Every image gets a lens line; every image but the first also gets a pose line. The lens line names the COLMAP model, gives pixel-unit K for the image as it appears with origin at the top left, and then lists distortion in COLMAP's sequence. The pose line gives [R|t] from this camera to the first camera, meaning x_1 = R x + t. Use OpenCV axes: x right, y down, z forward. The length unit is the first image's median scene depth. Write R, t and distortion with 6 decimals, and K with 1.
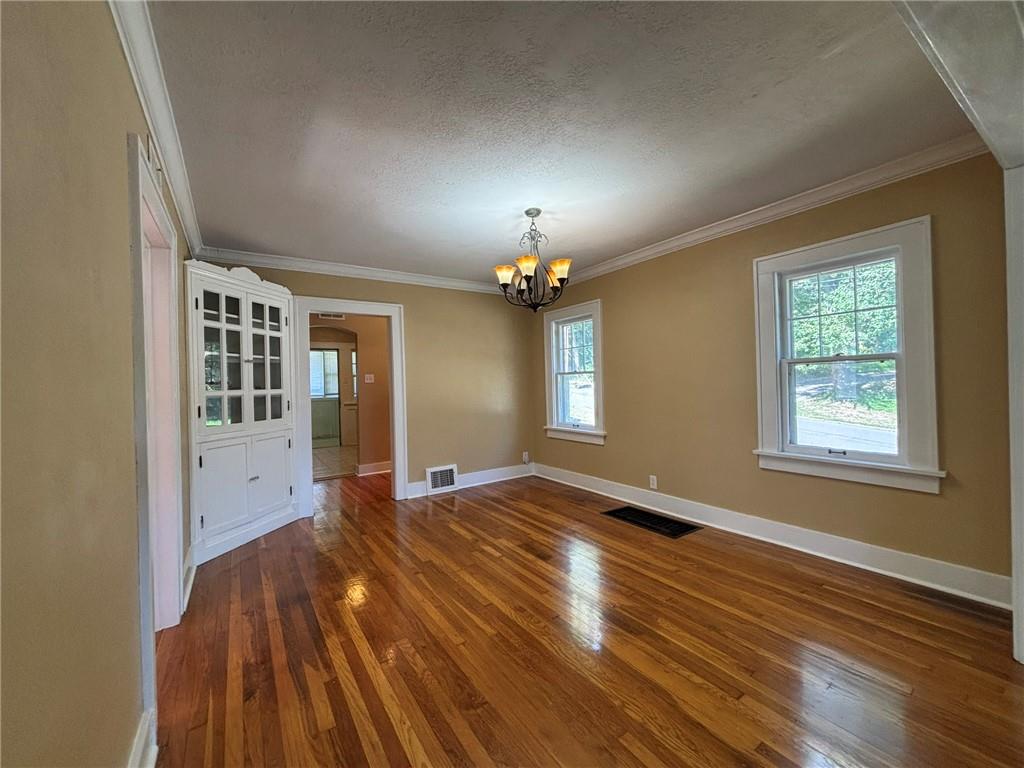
lens RADIAL K [[413.7, 0, 510.2], [0, 413.7, 382.4], [0, 0, 1]] dist [0.010796, -0.000284]
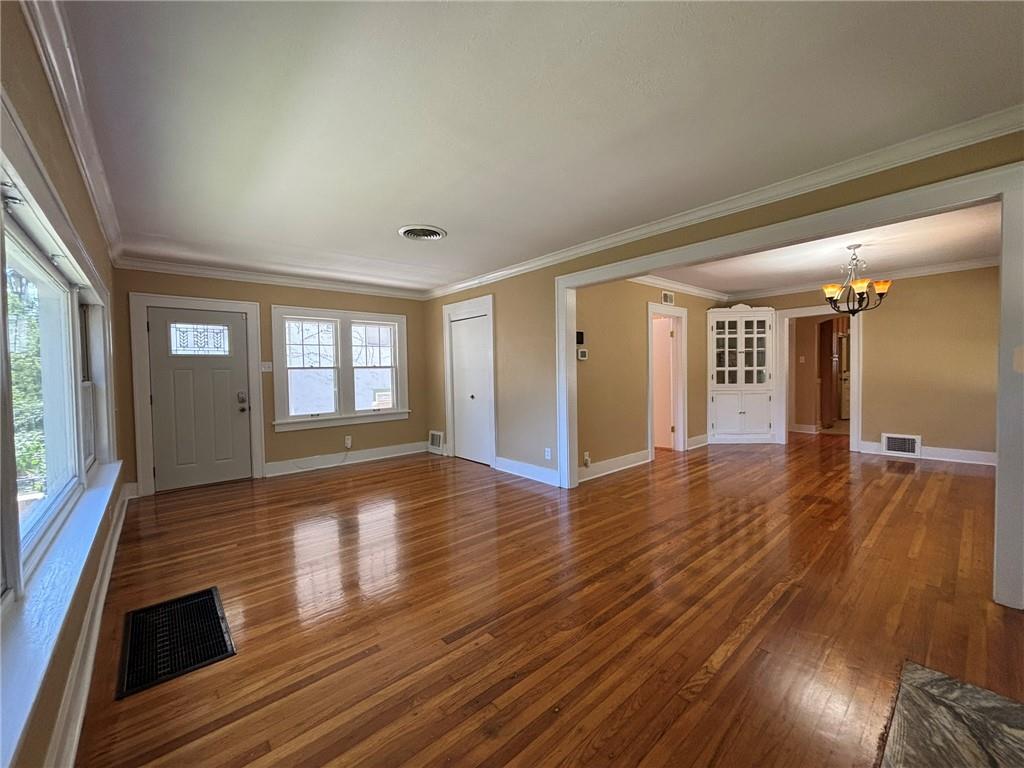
lens RADIAL K [[415.9, 0, 511.1], [0, 415.9, 382.4], [0, 0, 1]] dist [-0.000961, -0.000085]
pose [[0.130831, 0.050605, -0.990112, 1.185941], [0.017880, 0.998414, 0.053392, -0.034670], [0.991243, -0.024688, 0.129719, -0.326683]]
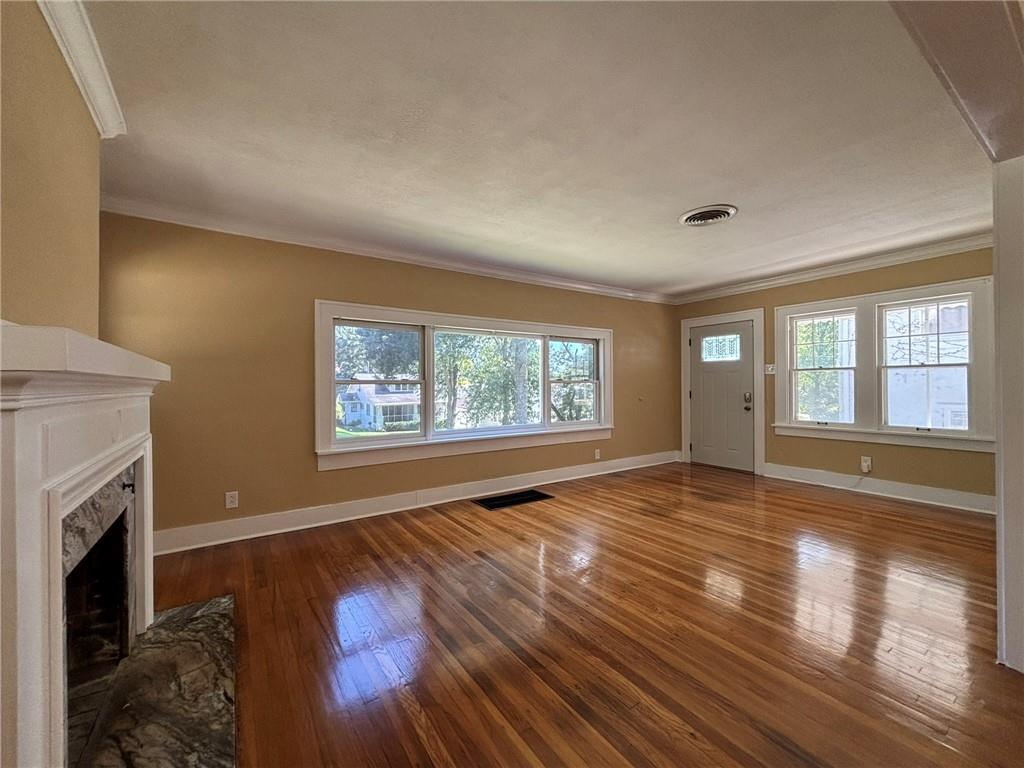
lens RADIAL K [[415.9, 0, 511.1], [0, 415.9, 382.4], [0, 0, 1]] dist [-0.000961, -0.000085]
pose [[-0.999467, 0.032510, -0.002868, 0.545862], [0.032533, 0.999436, -0.008280, 0.004240], [0.002597, -0.008369, -0.999962, 0.525873]]
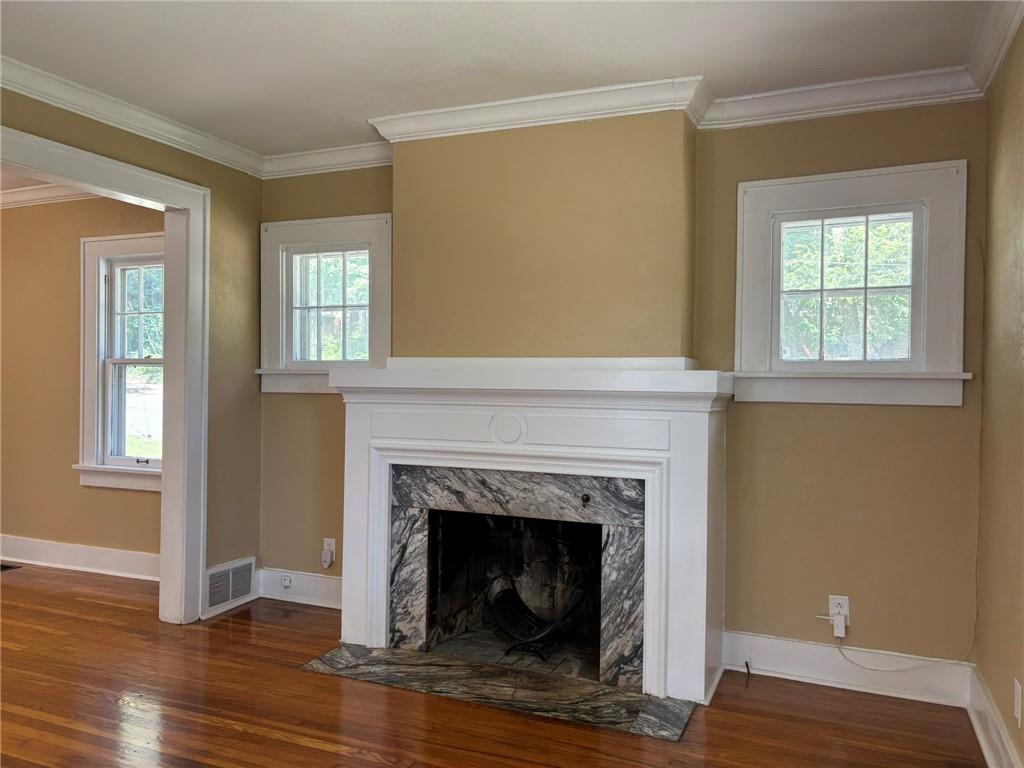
lens RADIAL K [[776.8, 0, 512.0], [0, 776.8, 384.0], [0, 0, 1]] dist [0.090047, -0.112709]
pose [[0.839216, 0.035959, 0.542608, 0.425841], [-0.036119, 0.999294, -0.010360, -0.014289], [-0.542598, -0.010904, 0.839922, -0.768682]]
